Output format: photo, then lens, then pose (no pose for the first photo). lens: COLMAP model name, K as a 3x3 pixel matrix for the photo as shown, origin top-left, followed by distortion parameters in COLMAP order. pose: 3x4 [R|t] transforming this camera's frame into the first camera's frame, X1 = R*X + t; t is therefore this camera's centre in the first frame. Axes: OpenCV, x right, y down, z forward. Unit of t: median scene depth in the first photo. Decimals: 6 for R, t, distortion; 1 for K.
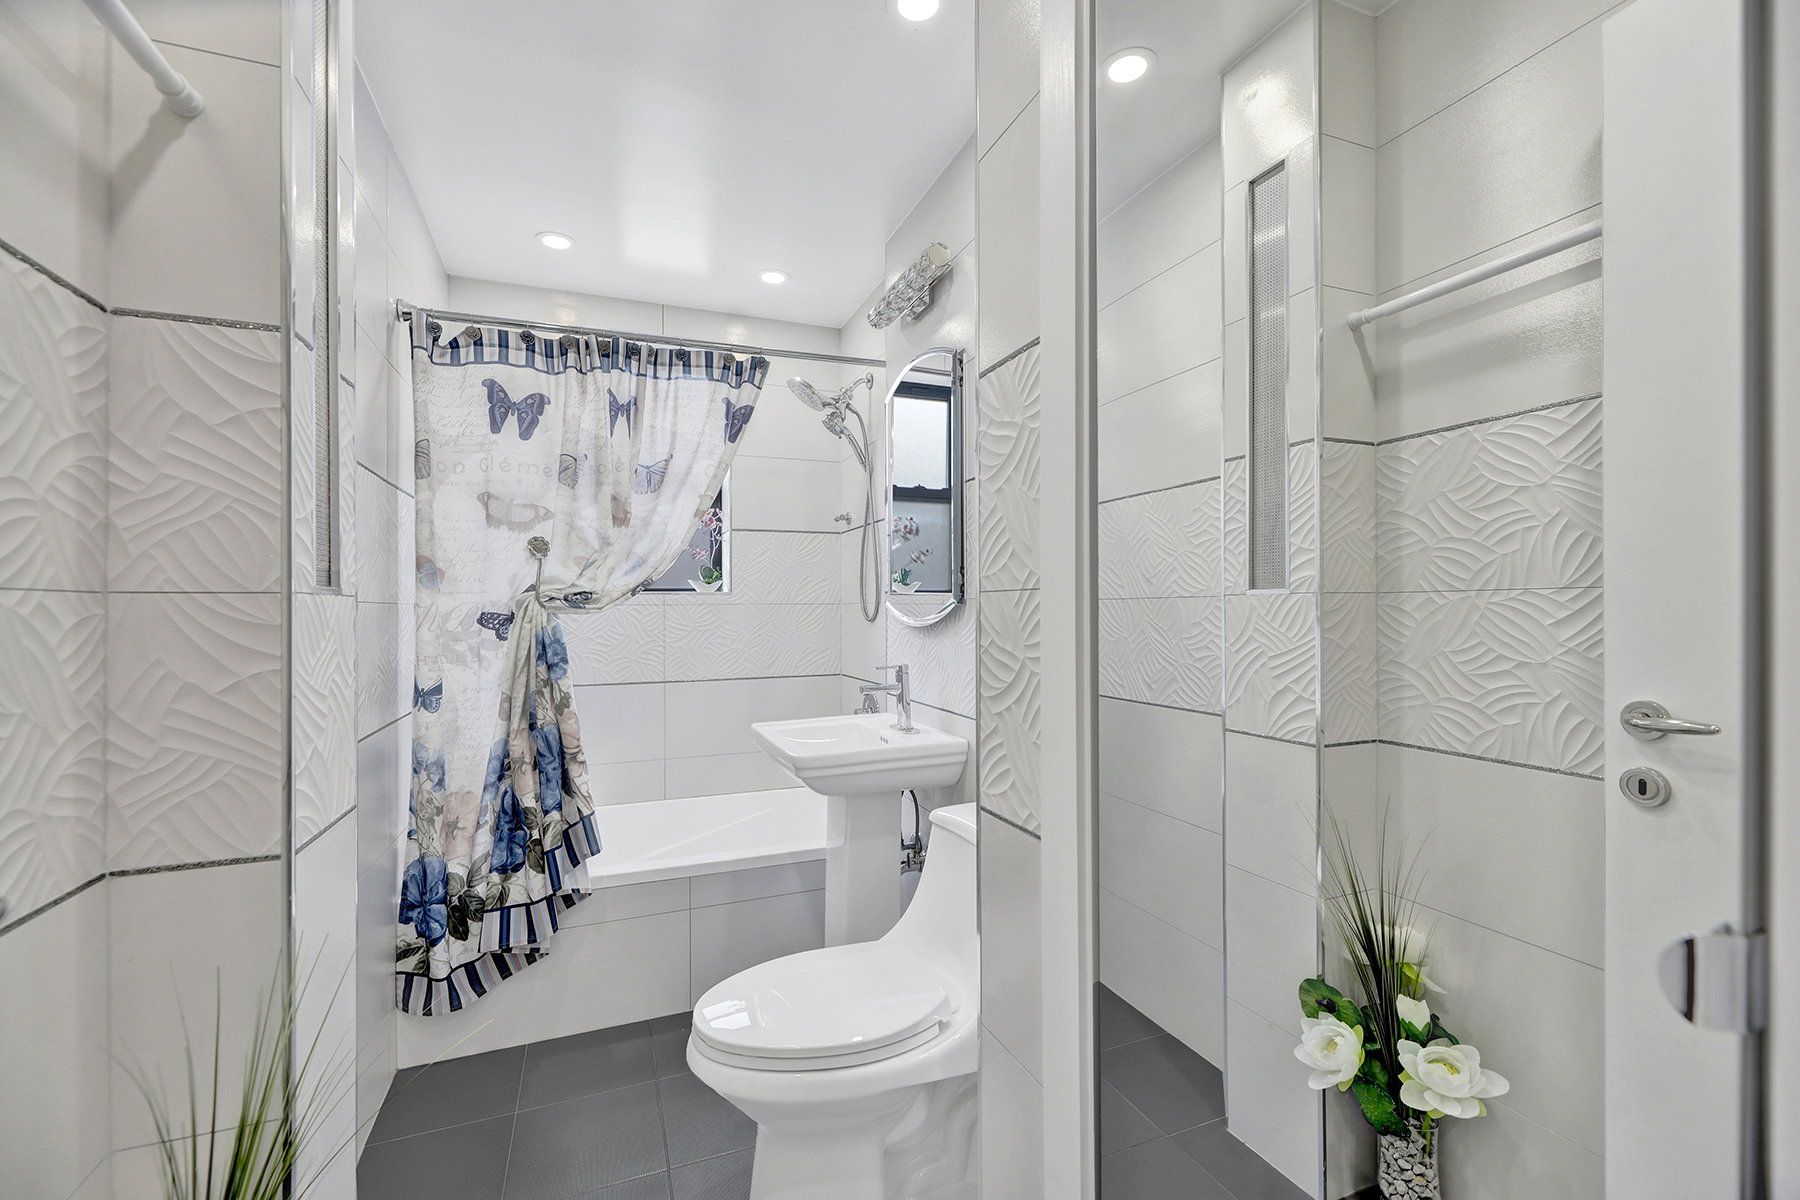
lens RADIAL K [[766.6, 0, 903.4], [0, 766.6, 591.4], [0, 0, 1]] dist [0.004086, 0.000203]
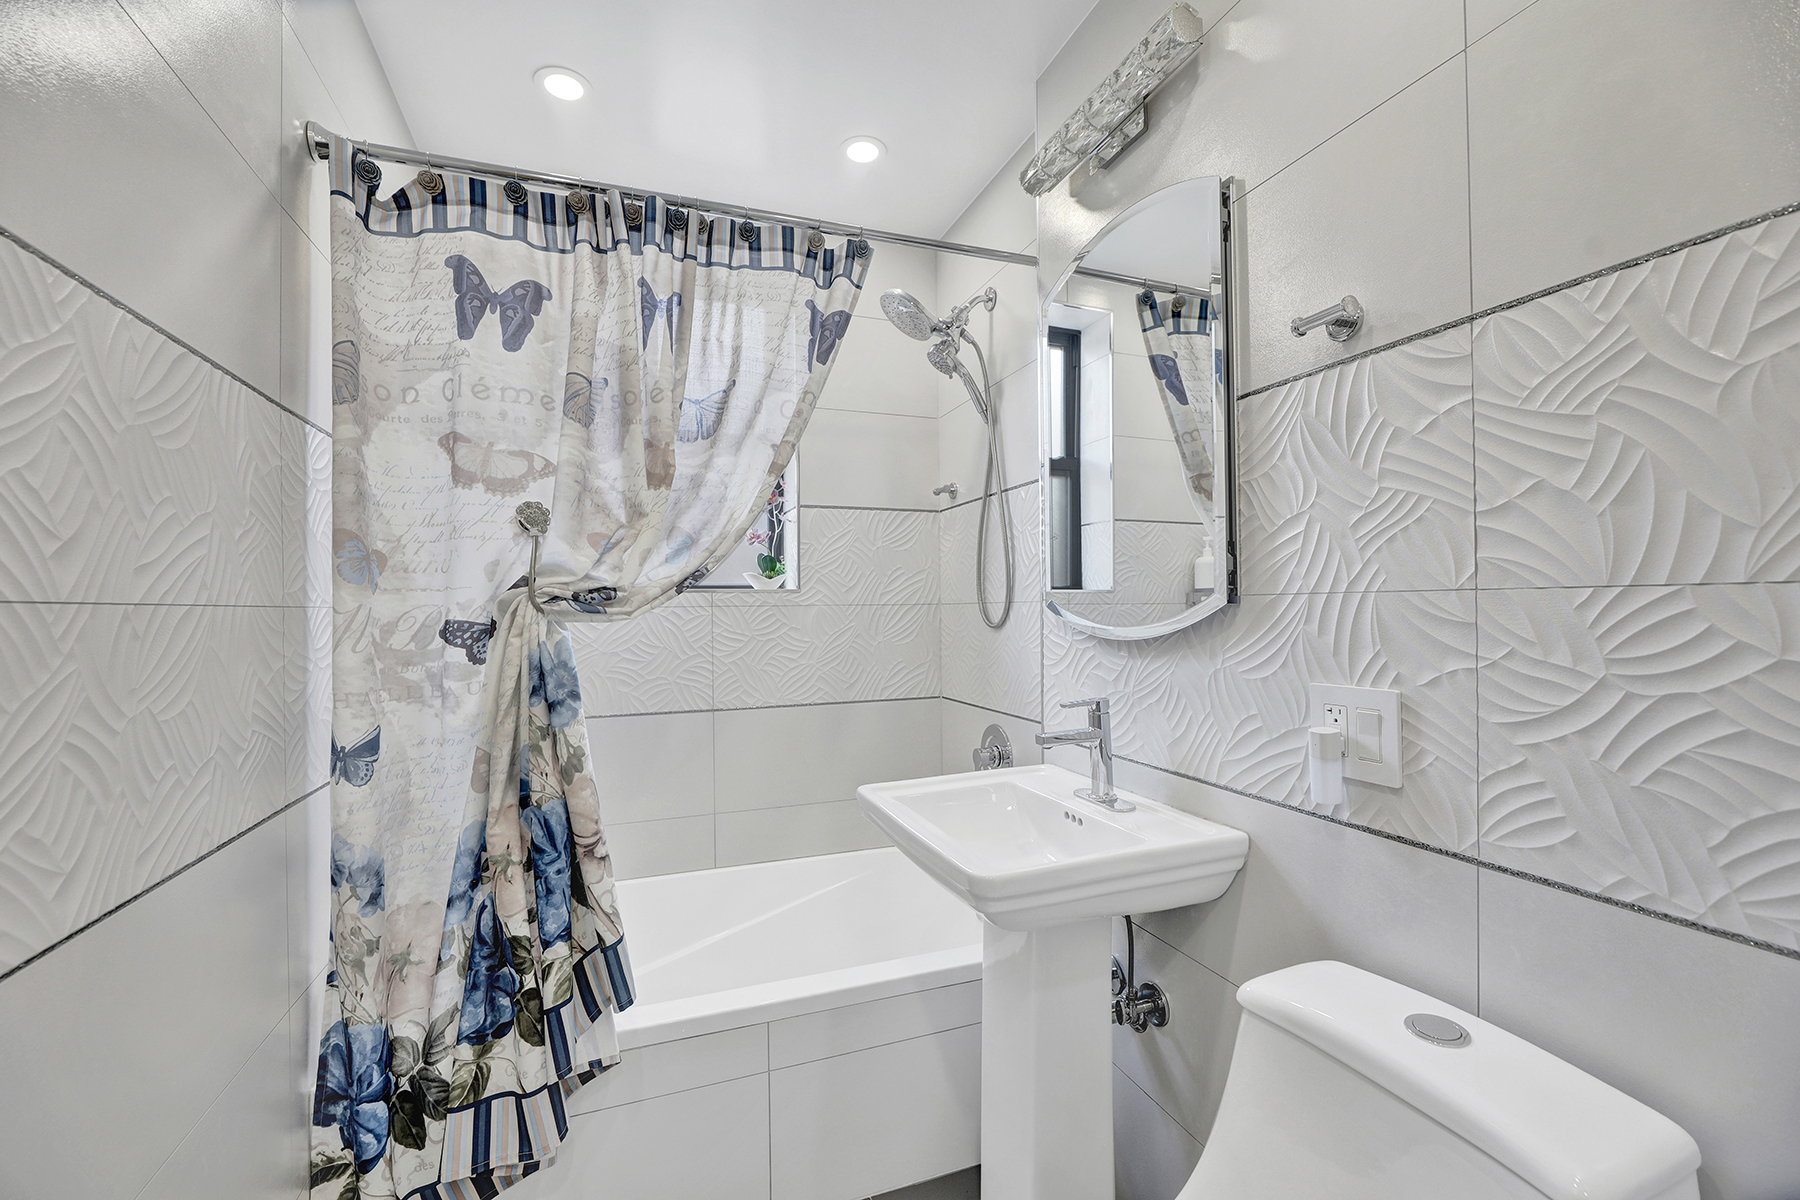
lens RADIAL K [[739.5, 0, 897.0], [0, 739.5, 594.7], [0, 0, 1]] dist [-0.009750, -0.000082]
pose [[0.999788, -0.005478, -0.019857, -0.162375], [0.005531, 0.999981, 0.002636, 0.006419], [0.019842, -0.002745, 0.999799, 0.395430]]
